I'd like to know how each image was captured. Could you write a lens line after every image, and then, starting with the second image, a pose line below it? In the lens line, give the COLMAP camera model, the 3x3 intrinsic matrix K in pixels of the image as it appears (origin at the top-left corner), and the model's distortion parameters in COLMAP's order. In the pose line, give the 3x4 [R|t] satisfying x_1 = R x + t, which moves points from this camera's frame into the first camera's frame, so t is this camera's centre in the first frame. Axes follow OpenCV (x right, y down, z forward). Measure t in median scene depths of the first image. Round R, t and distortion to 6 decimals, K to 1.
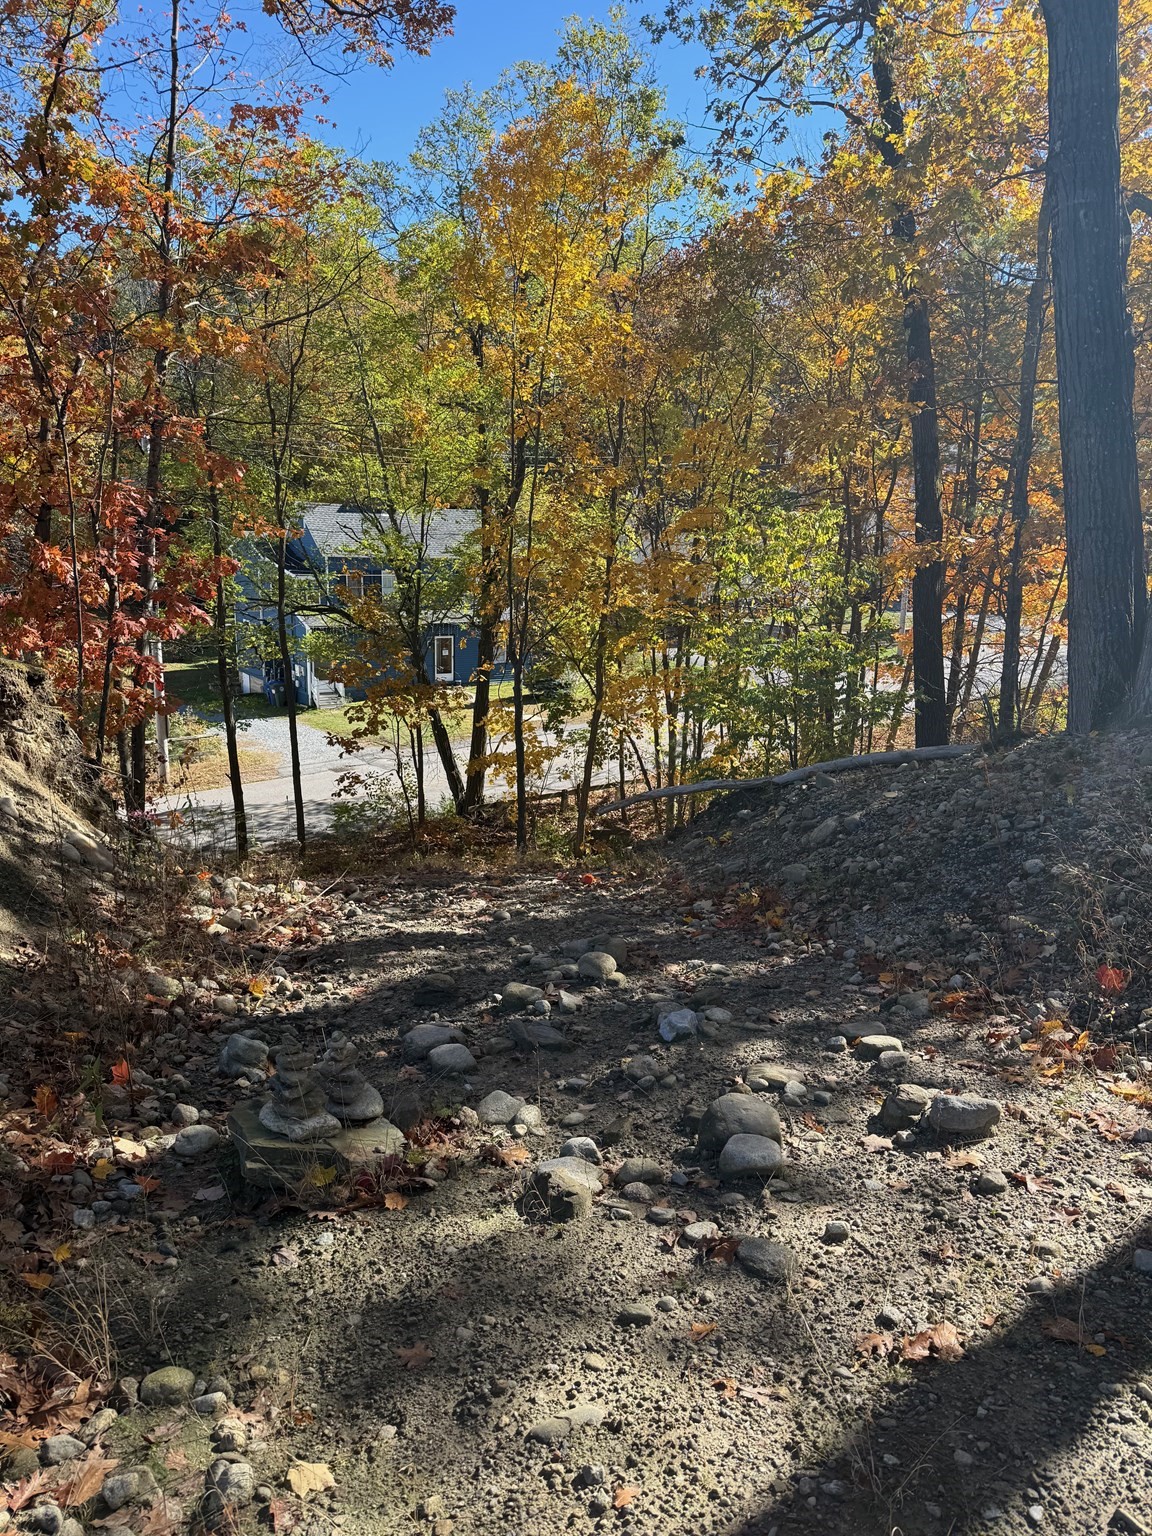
lens RADIAL K [[1095.7, 0, 582.1], [0, 1095.7, 764.5], [0, 0, 1]] dist [0.045342, -0.063168]
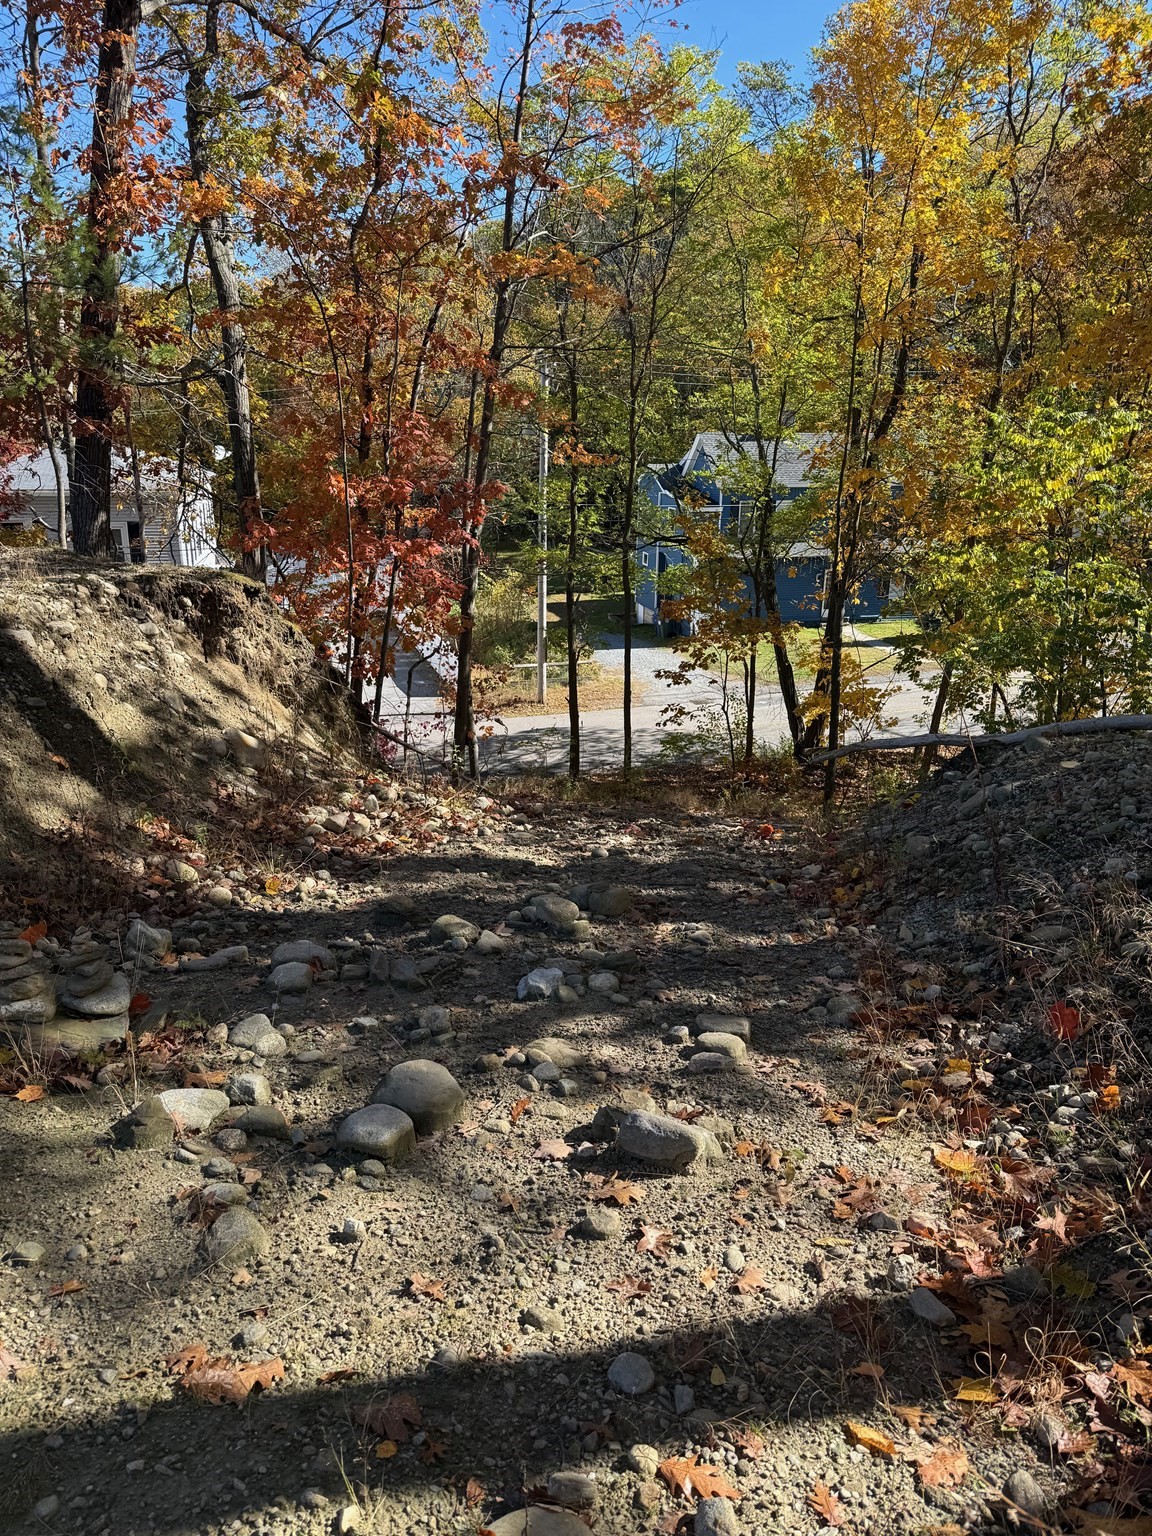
lens RADIAL K [[1095.7, 0, 576.3], [0, 1095.7, 770.5], [0, 0, 1]] dist [0.045342, -0.063168]
pose [[0.912733, 0.091273, -0.398230, 0.108158], [-0.066912, 0.994960, 0.074682, -0.000999], [0.403039, -0.041519, 0.914240, 0.047459]]
